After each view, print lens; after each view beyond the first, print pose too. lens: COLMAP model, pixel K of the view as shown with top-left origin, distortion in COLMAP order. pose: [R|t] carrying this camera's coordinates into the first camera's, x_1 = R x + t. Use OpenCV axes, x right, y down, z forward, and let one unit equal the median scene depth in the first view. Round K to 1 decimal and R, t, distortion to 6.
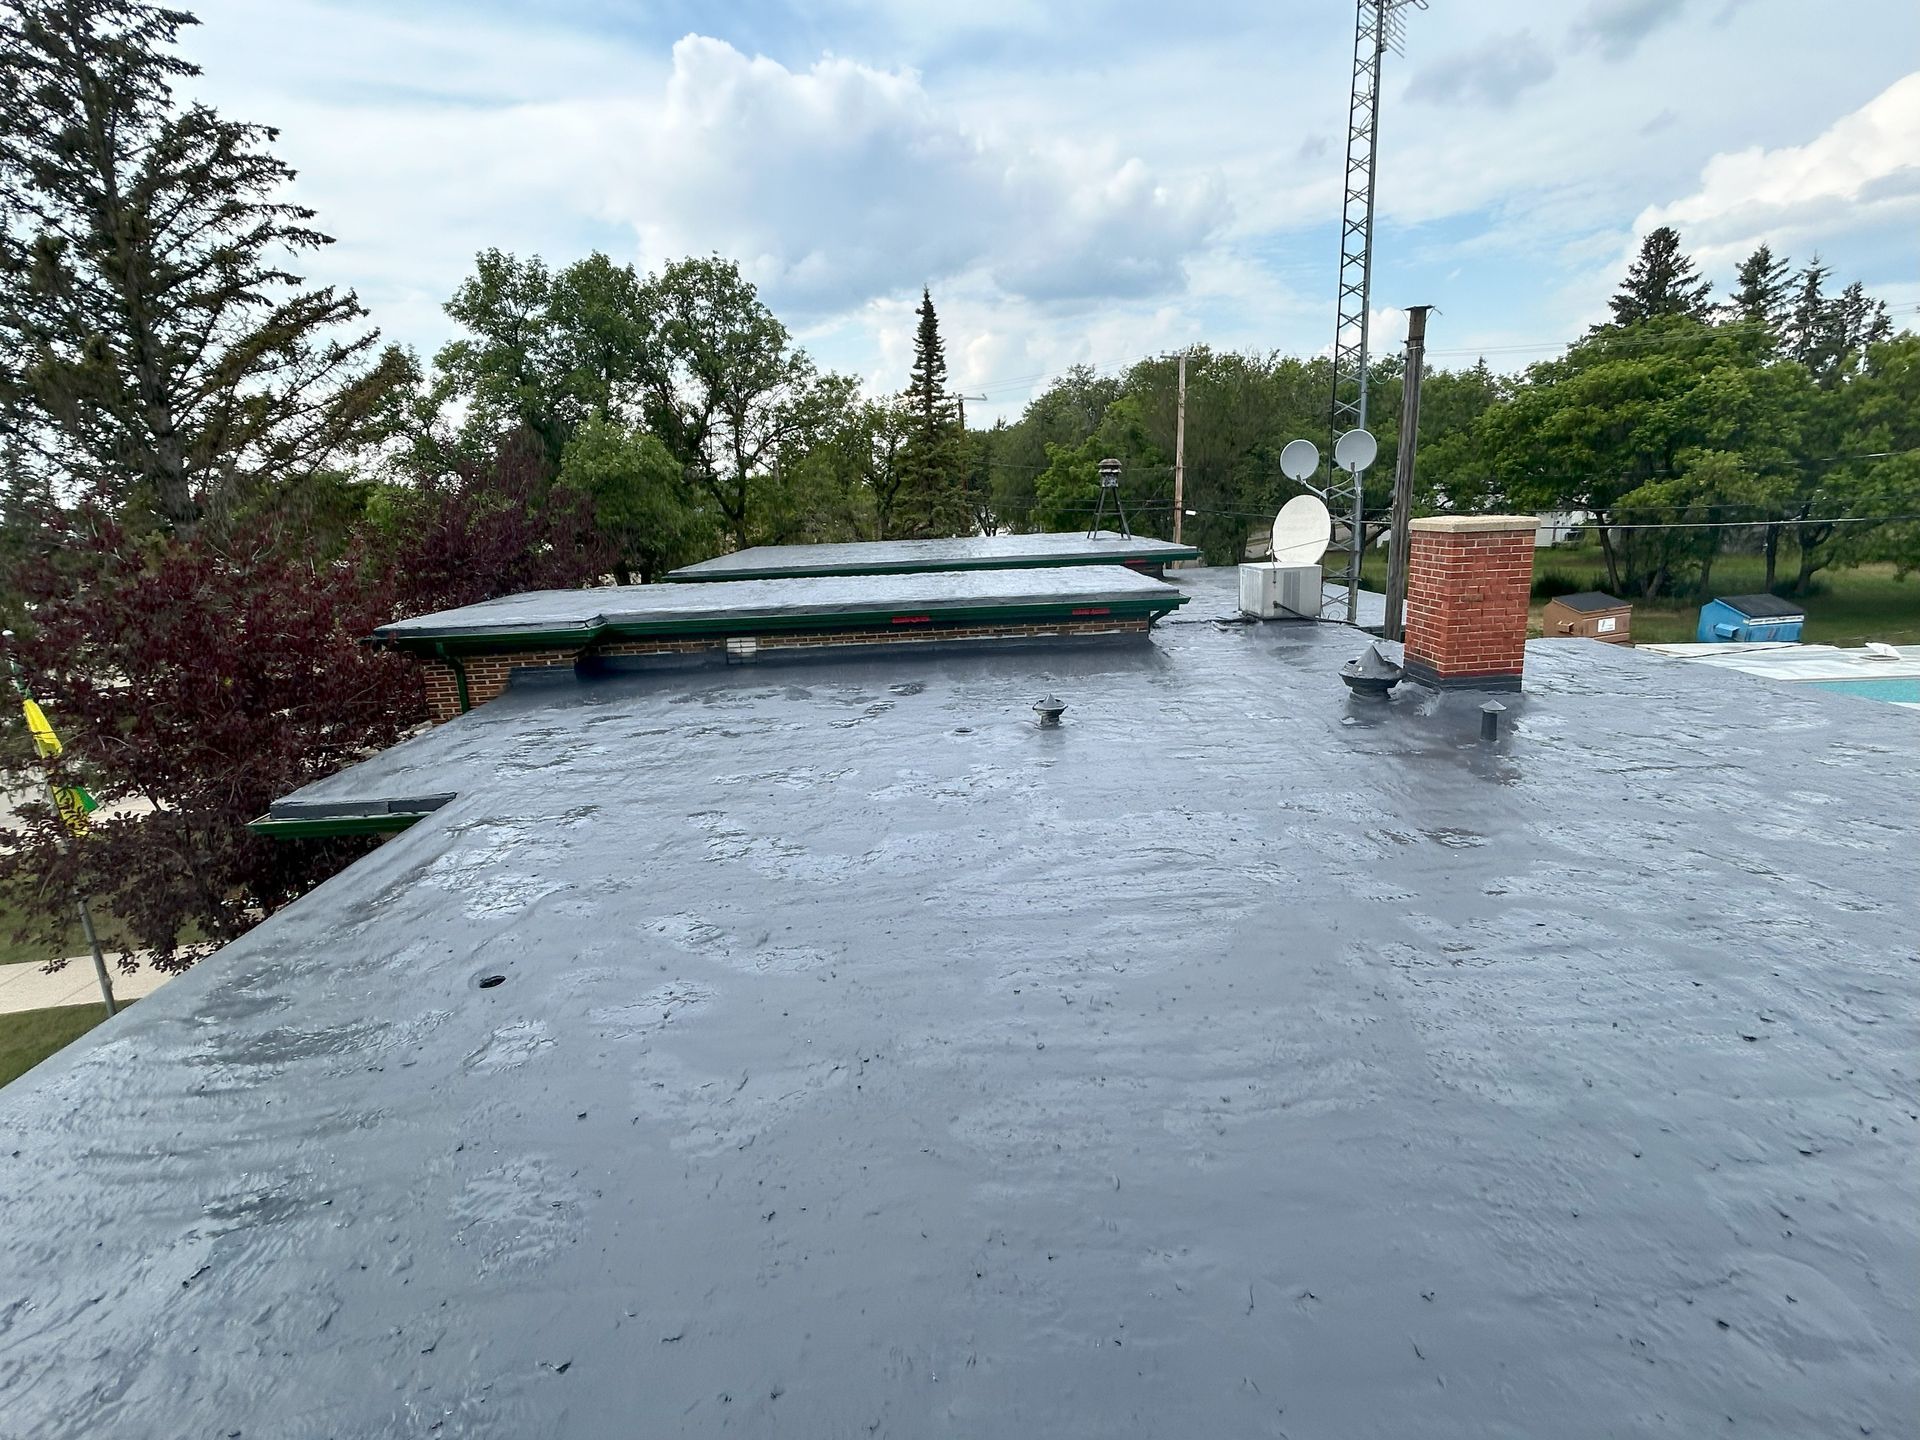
lens RADIAL K [[933.6, 0, 960.0], [0, 933.6, 720.0], [0, 0, 1]] dist [-0.000031, 0.000343]
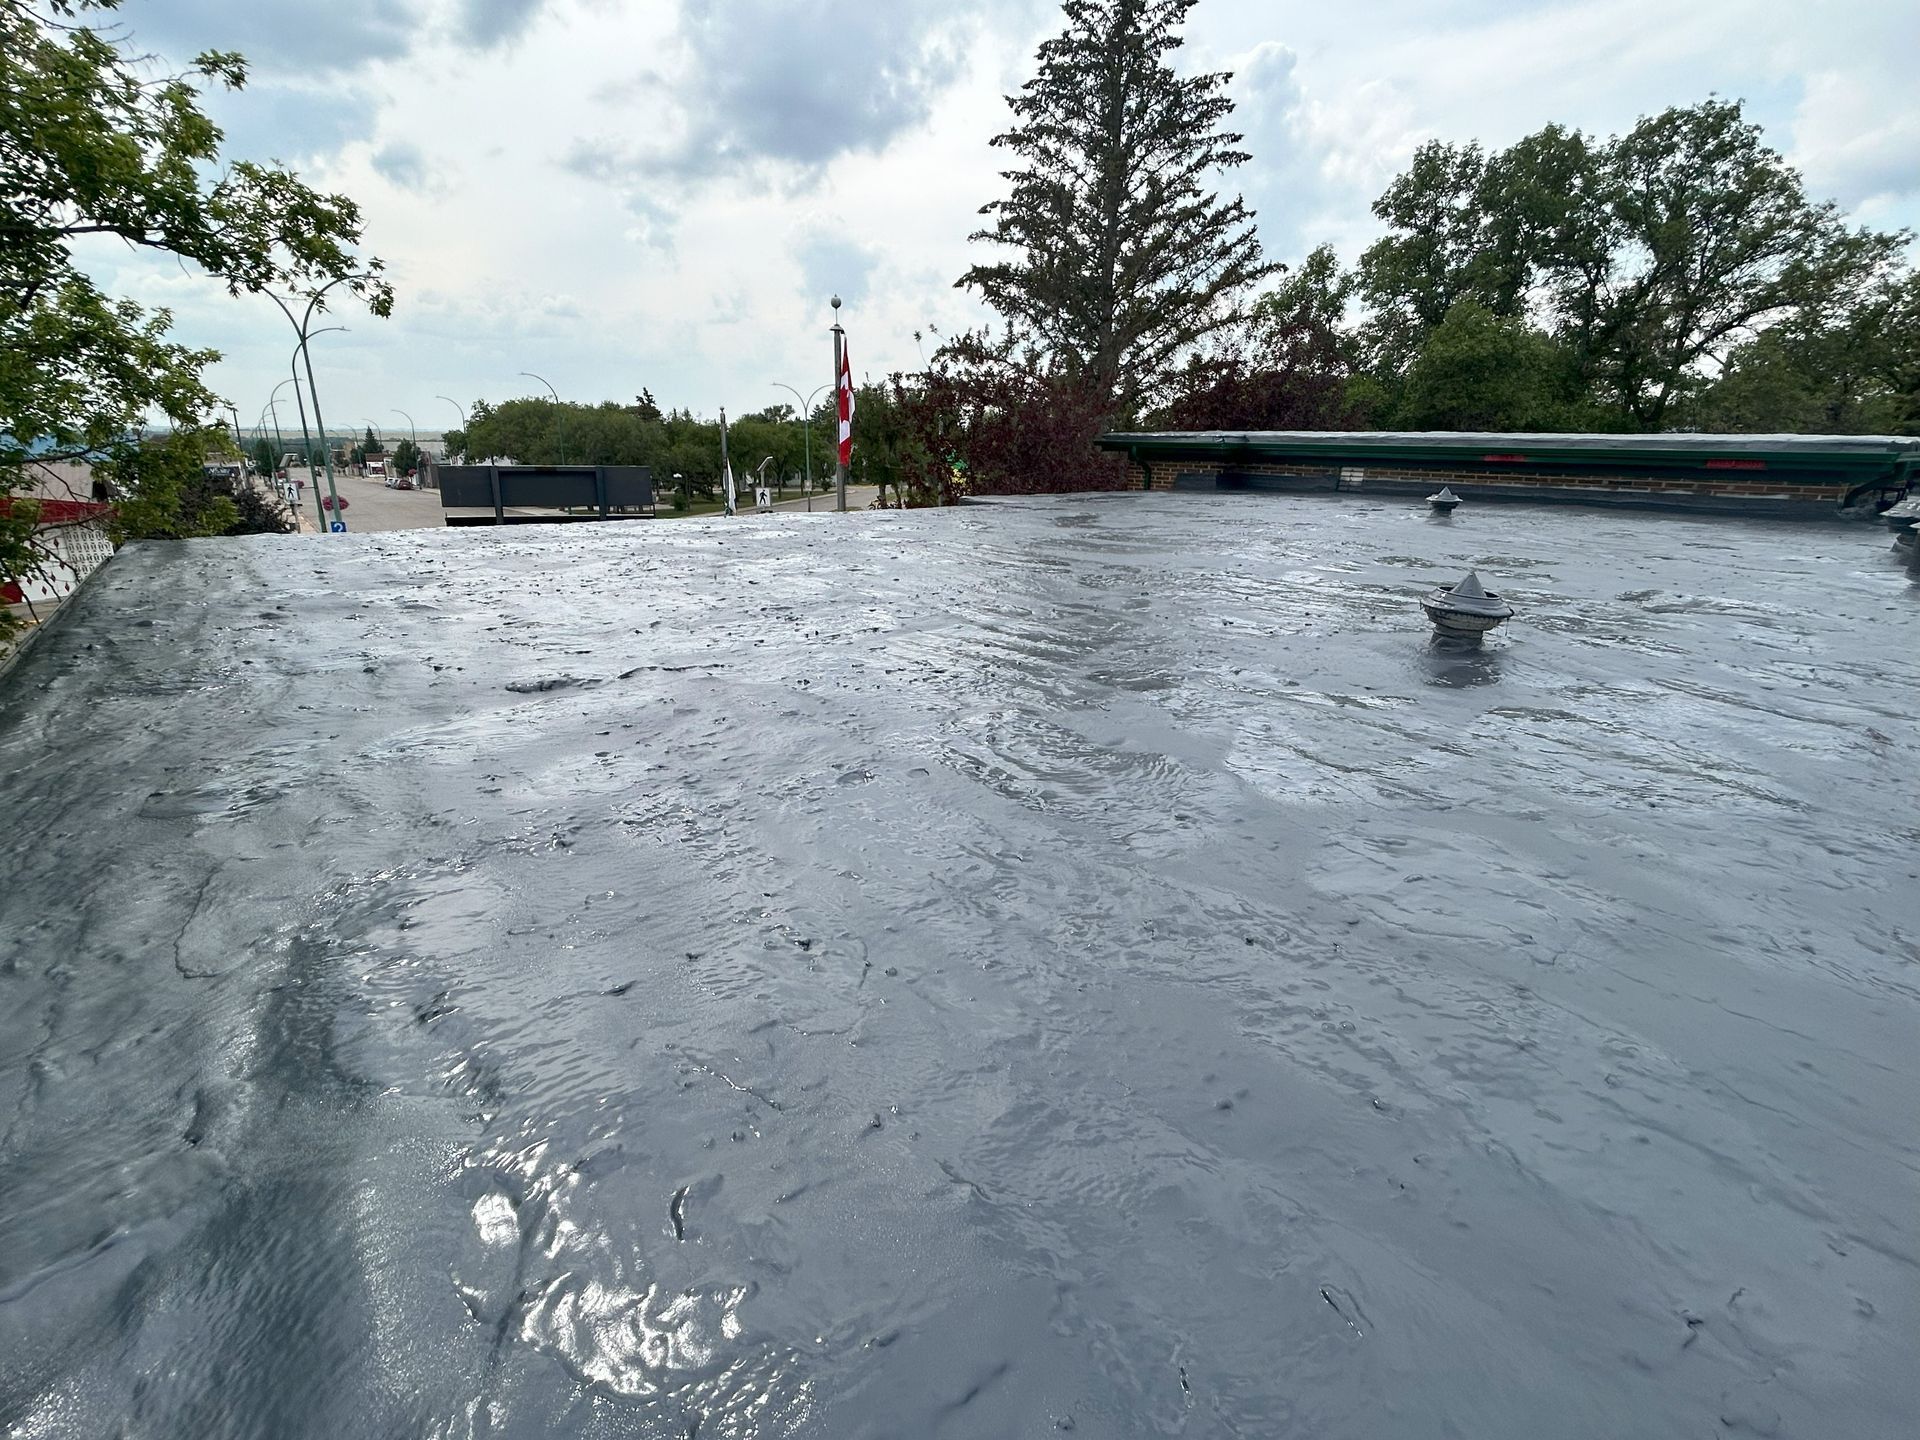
lens RADIAL K [[933.6, 0, 960.0], [0, 933.6, 720.0], [0, 0, 1]] dist [-0.000031, 0.000343]
pose [[0.563583, 0.284680, -0.775456, 0.296096], [-0.228239, 0.955861, 0.185031, 0.065883], [0.793903, 0.072709, 0.603682, -0.011203]]
